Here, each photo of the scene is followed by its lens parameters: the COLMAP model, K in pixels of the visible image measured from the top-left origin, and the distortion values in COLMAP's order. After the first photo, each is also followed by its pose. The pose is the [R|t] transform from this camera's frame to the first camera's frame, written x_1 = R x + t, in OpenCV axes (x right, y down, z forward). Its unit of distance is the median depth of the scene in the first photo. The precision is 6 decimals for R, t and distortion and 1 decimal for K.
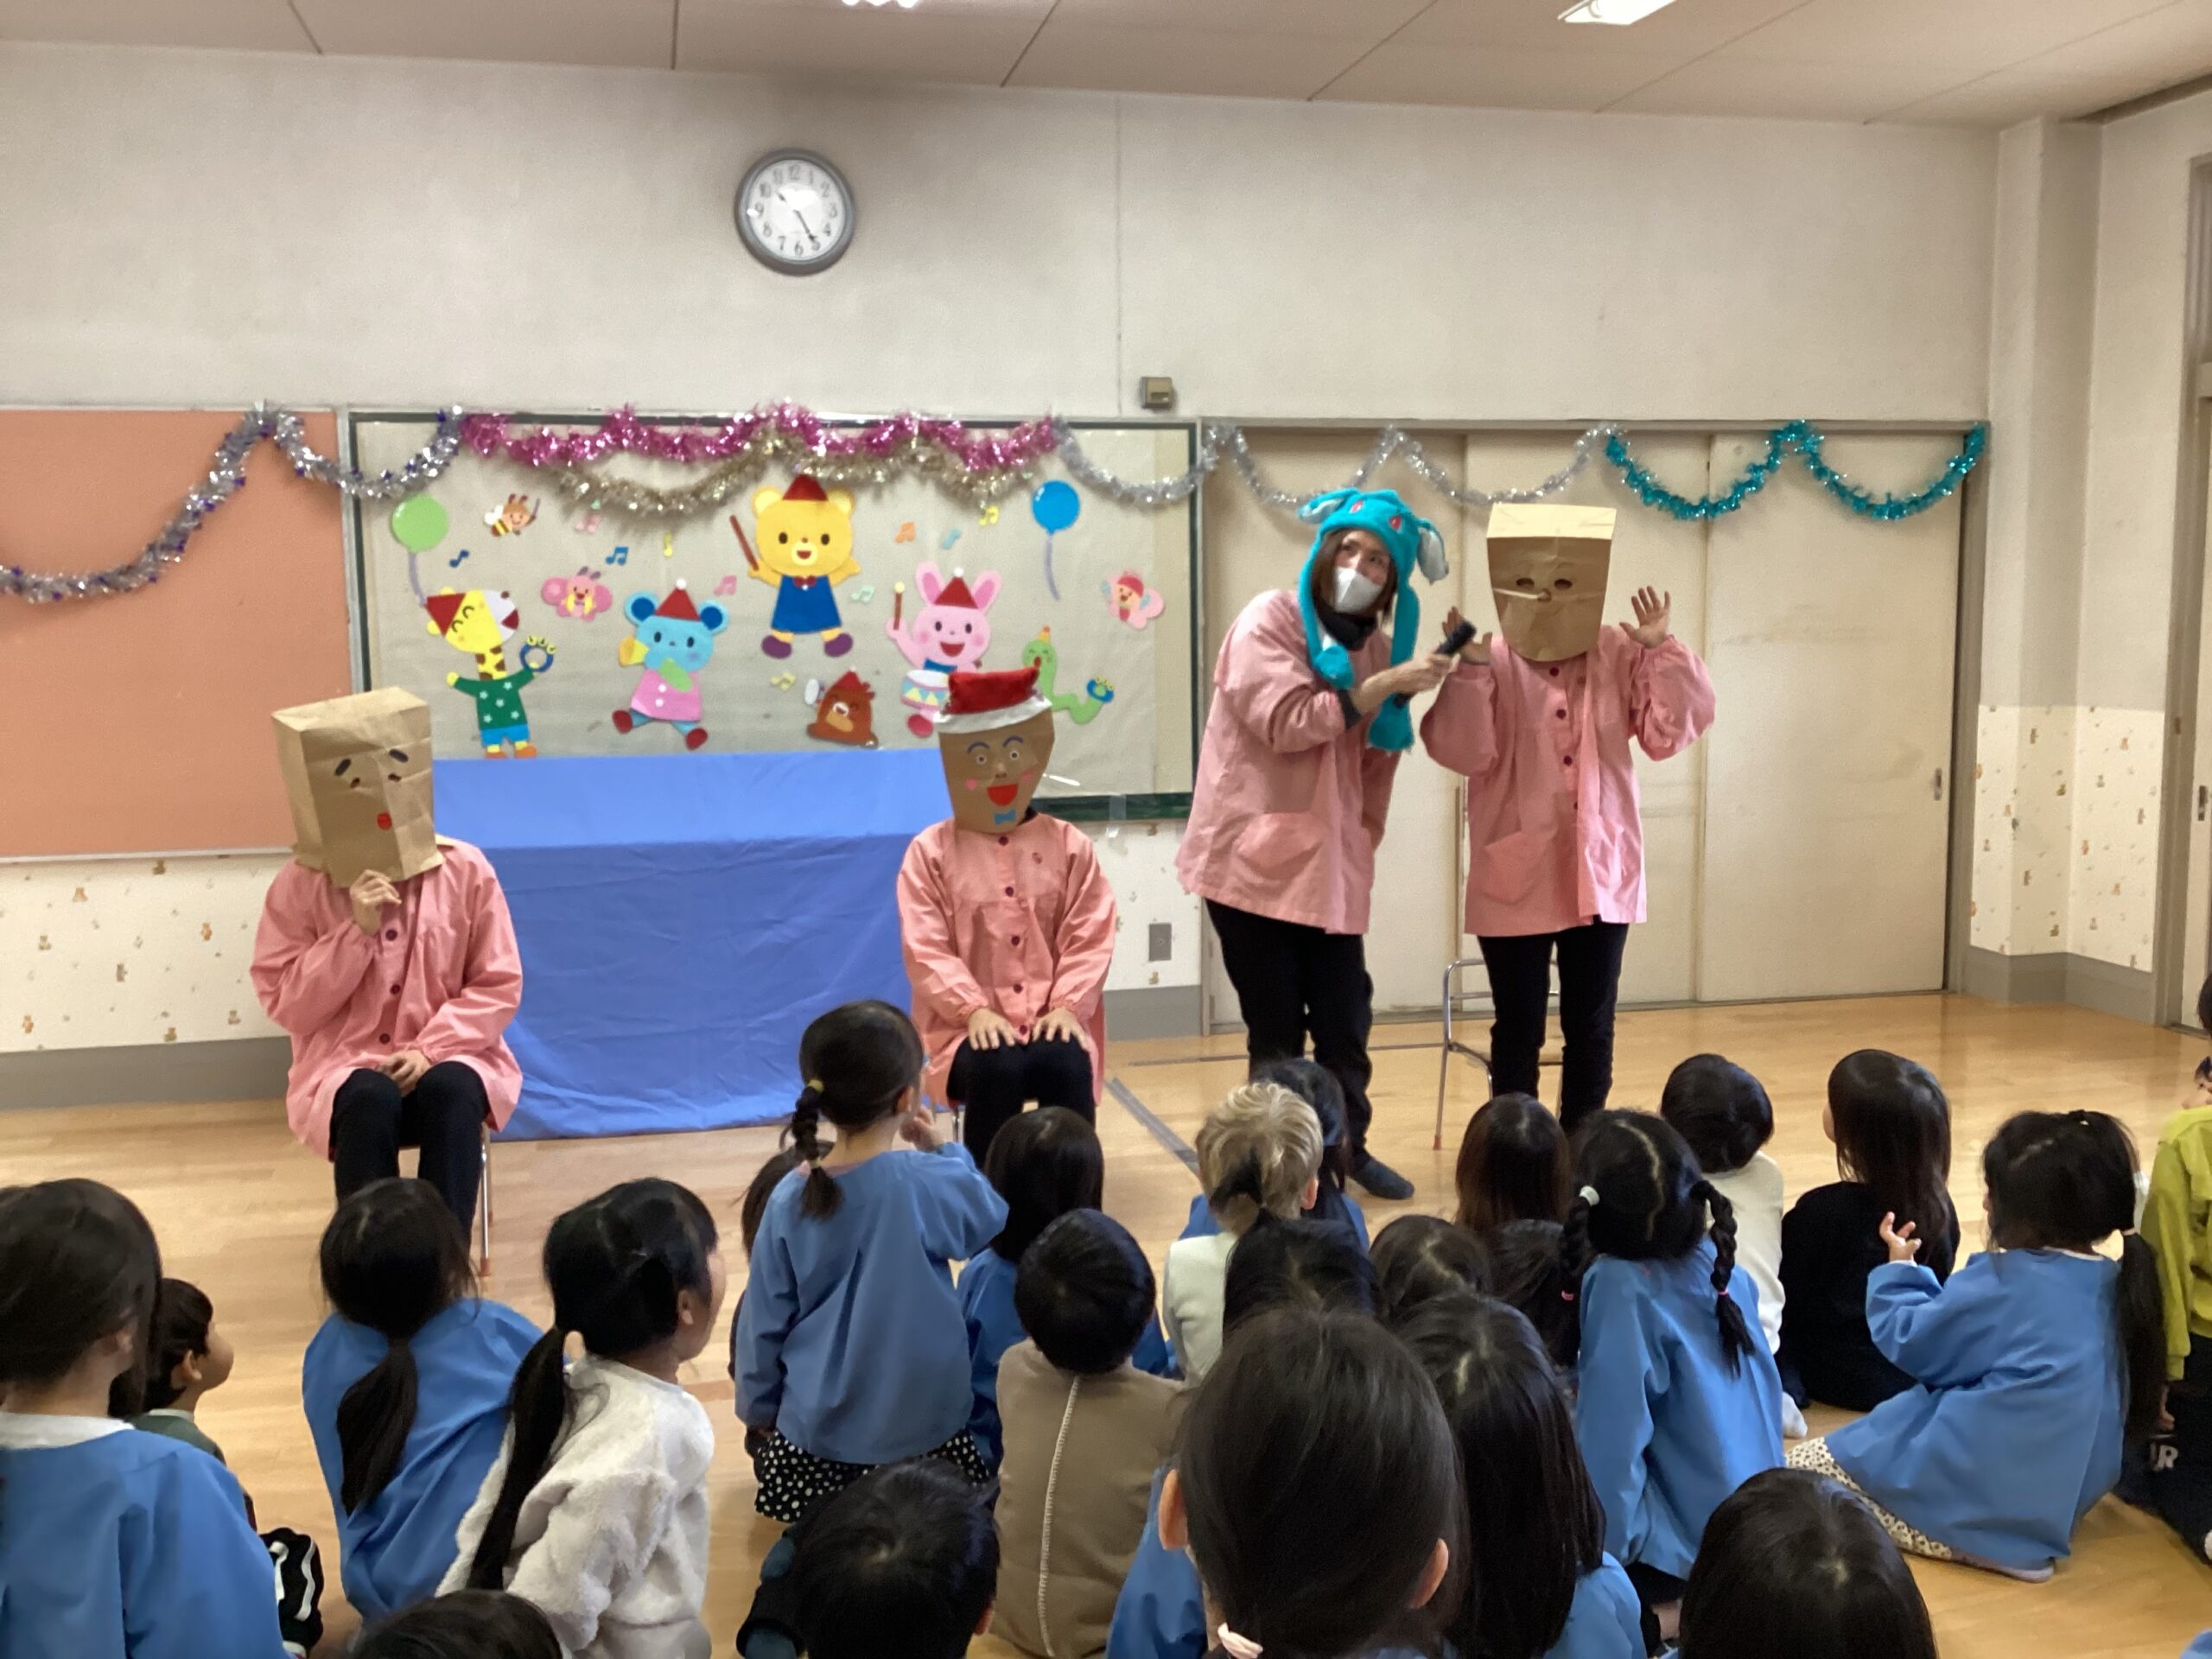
lens RADIAL K [[2050.9, 0, 1106.0], [0, 2050.9, 829.5], [0, 0, 1]] dist [0.108480, -0.165212]
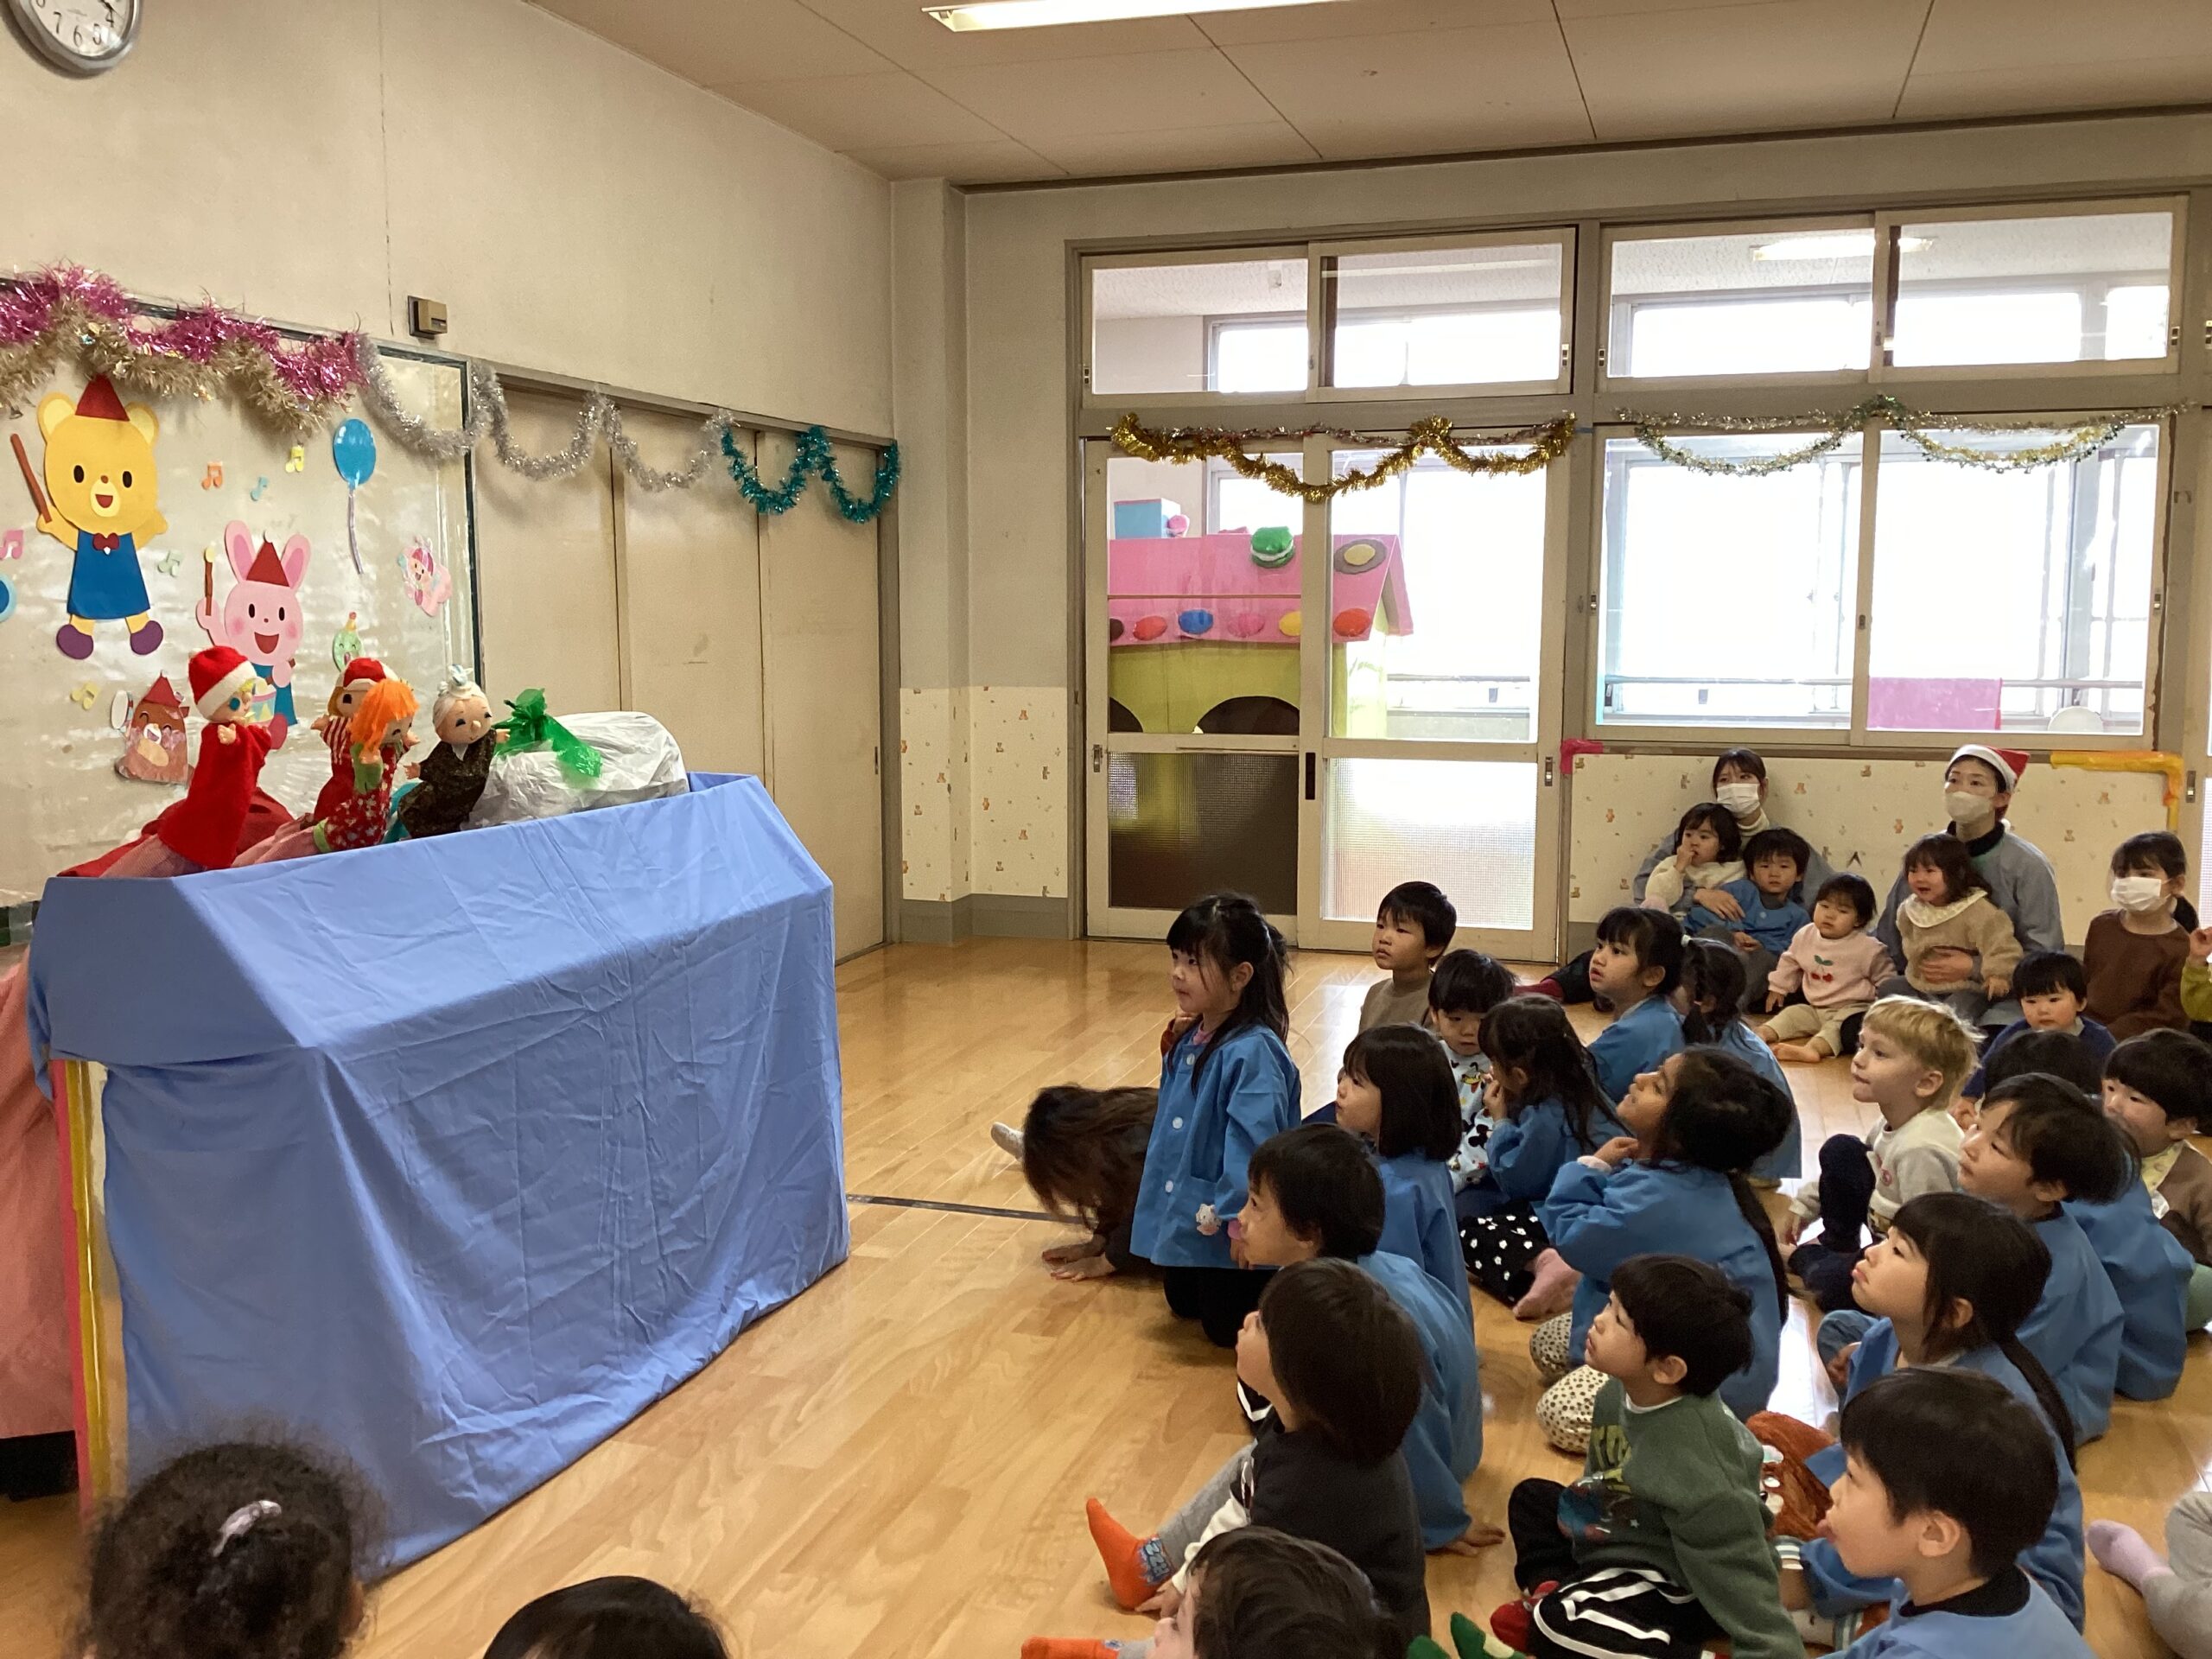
lens RADIAL K [[2050.9, 0, 1106.0], [0, 2050.9, 829.5], [0, 0, 1]] dist [0.108480, -0.165212]
pose [[0.492178, -0.089210, 0.865911, -0.564590], [0.093349, 0.994408, 0.049389, -0.031440], [-0.865475, 0.056523, 0.497753, 0.389469]]
